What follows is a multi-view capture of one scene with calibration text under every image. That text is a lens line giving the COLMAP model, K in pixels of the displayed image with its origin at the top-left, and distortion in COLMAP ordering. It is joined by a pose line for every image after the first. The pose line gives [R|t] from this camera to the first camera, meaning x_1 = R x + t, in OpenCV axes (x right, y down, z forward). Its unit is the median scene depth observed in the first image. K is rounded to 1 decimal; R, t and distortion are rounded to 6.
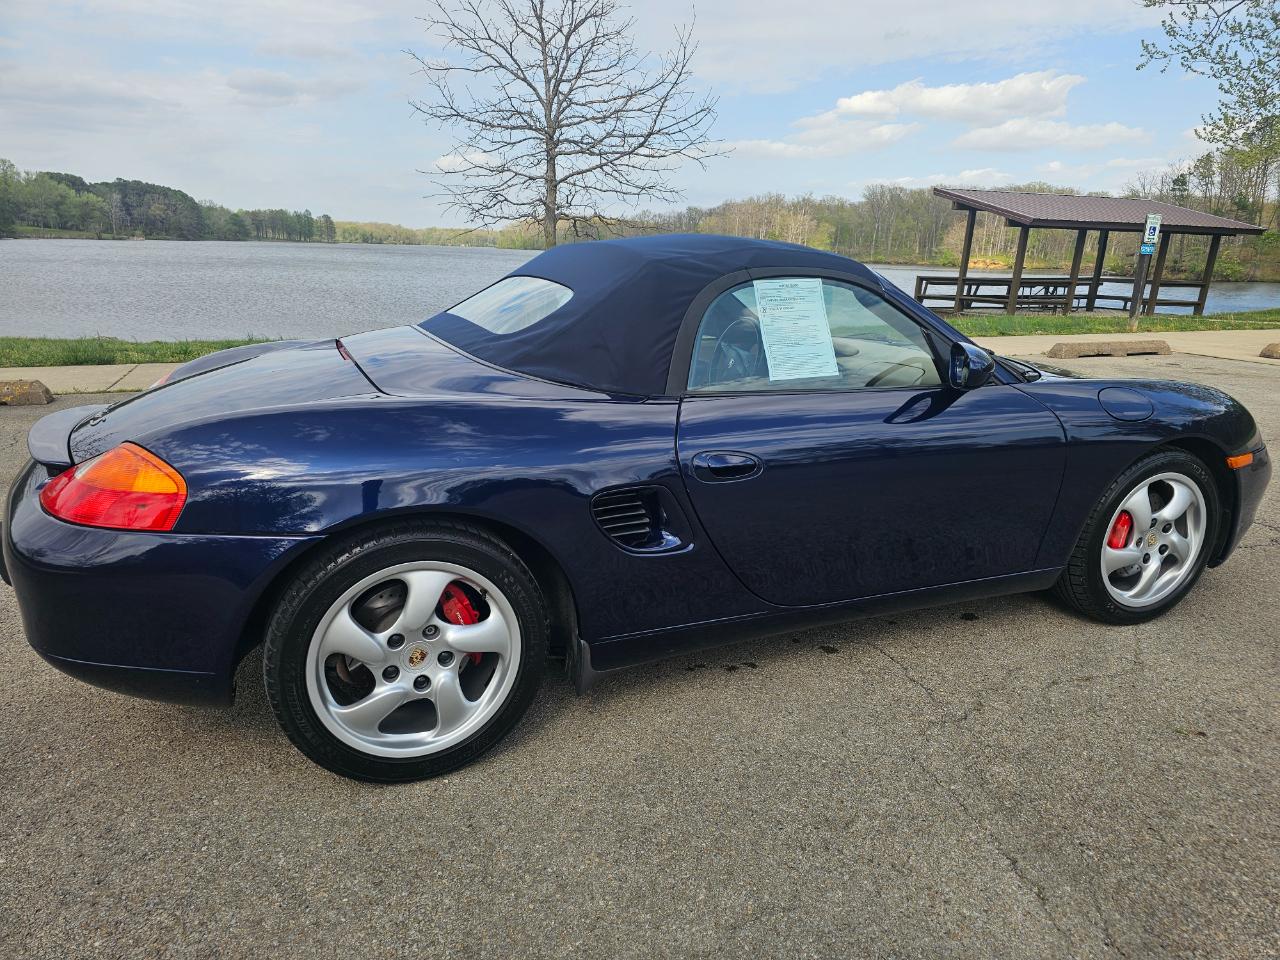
lens RADIAL K [[861.3, 0, 669.7], [0, 861.3, 480.3], [0, 0, 1]] dist [0.048952, -0.038059]
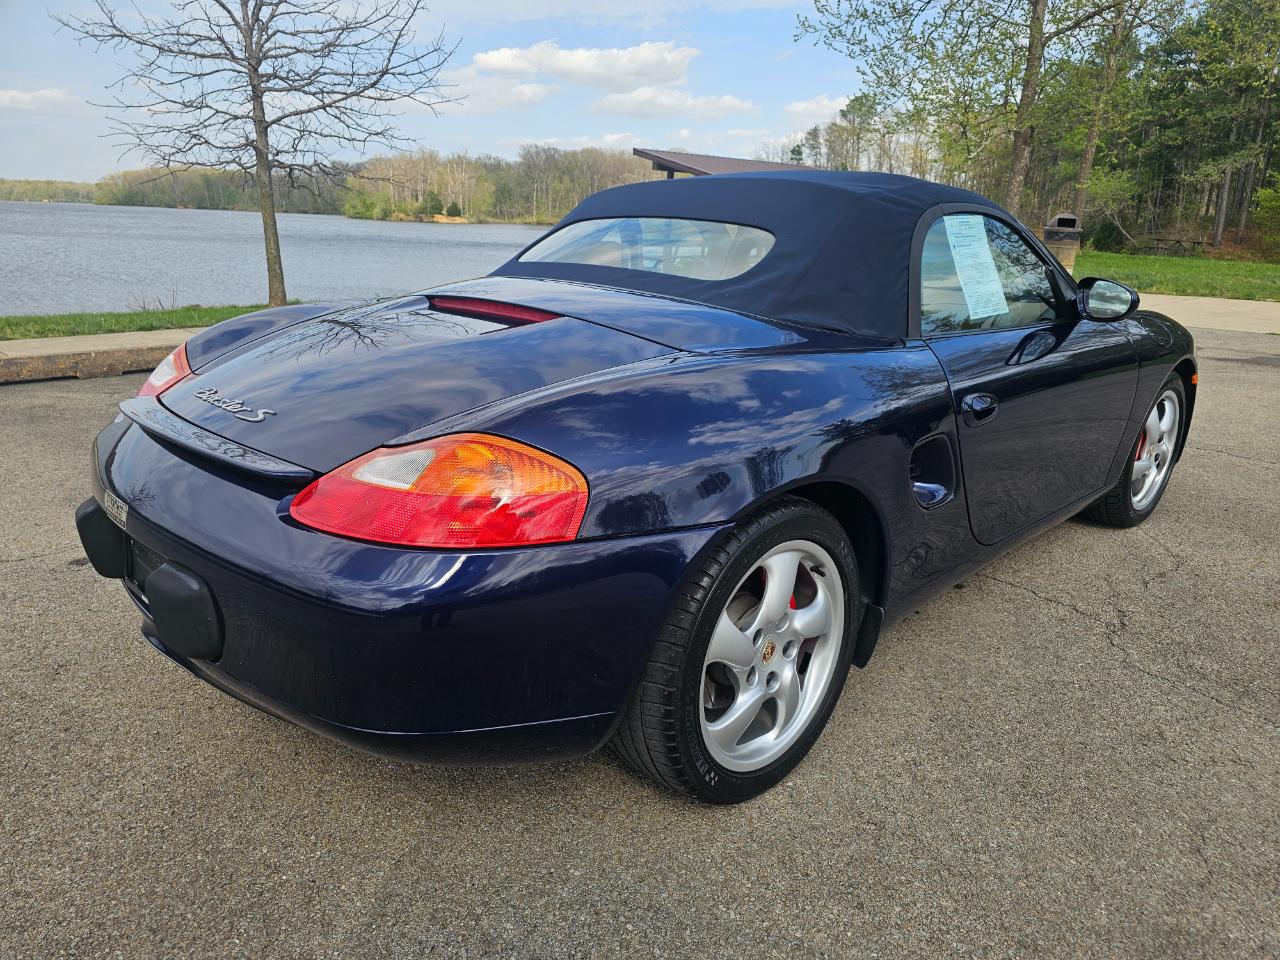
lens RADIAL K [[861.3, 0, 669.7], [0, 861.3, 480.3], [0, 0, 1]] dist [0.048952, -0.038059]
pose [[0.926524, -0.108678, 0.360197, -0.107120], [0.093683, 0.993859, 0.058887, -0.004468], [-0.364385, -0.020816, 0.931016, 0.036453]]
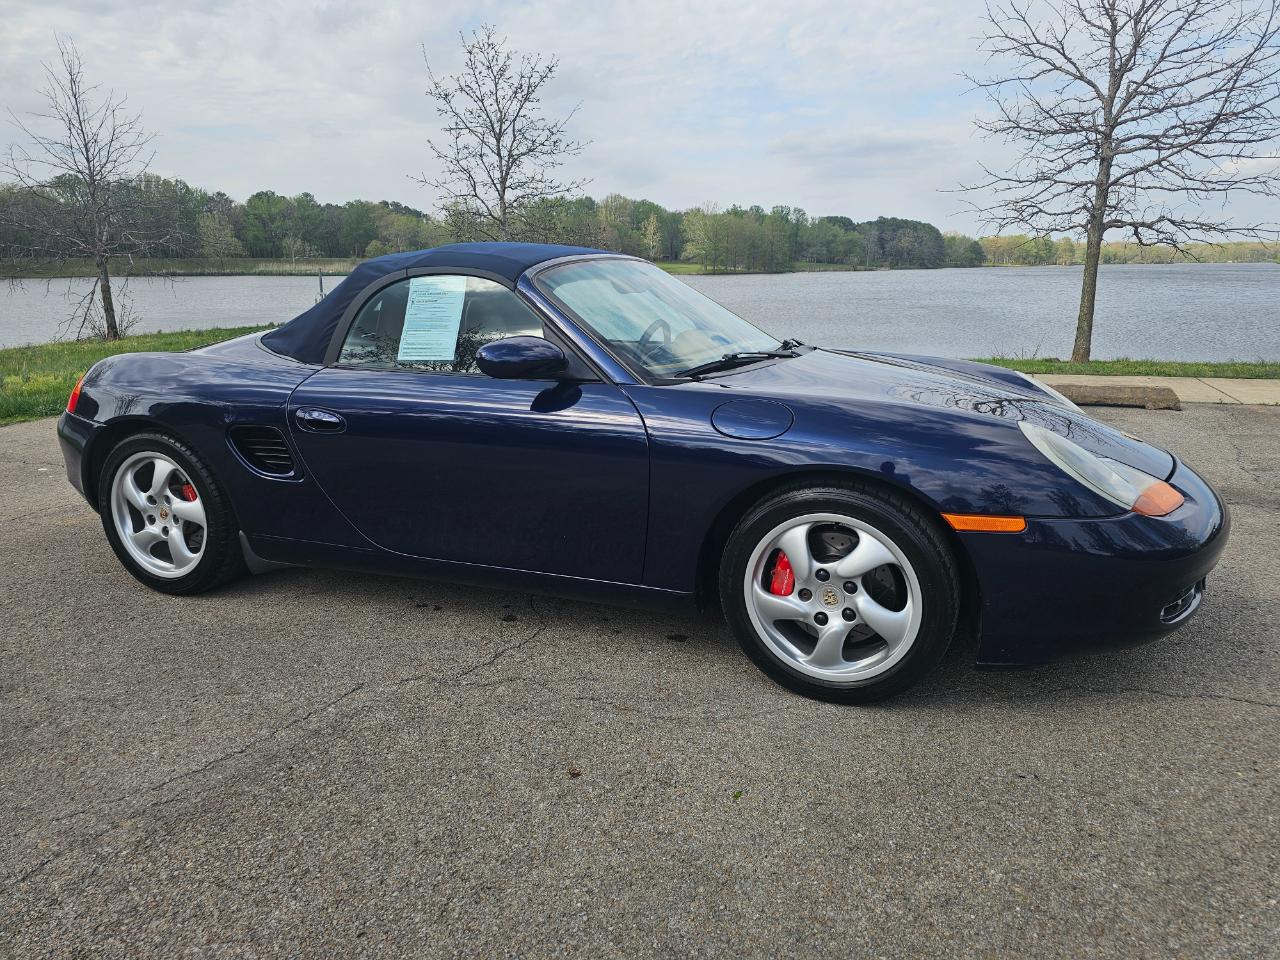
lens RADIAL K [[896.1, 0, 687.2], [0, 896.1, 475.4], [0, 0, 1]] dist [0.037435, -0.026755]
pose [[0.698882, 0.131062, -0.703126, 0.245452], [-0.158917, 0.986949, 0.026010, -0.010103], [0.697359, 0.093561, 0.710589, 0.075929]]
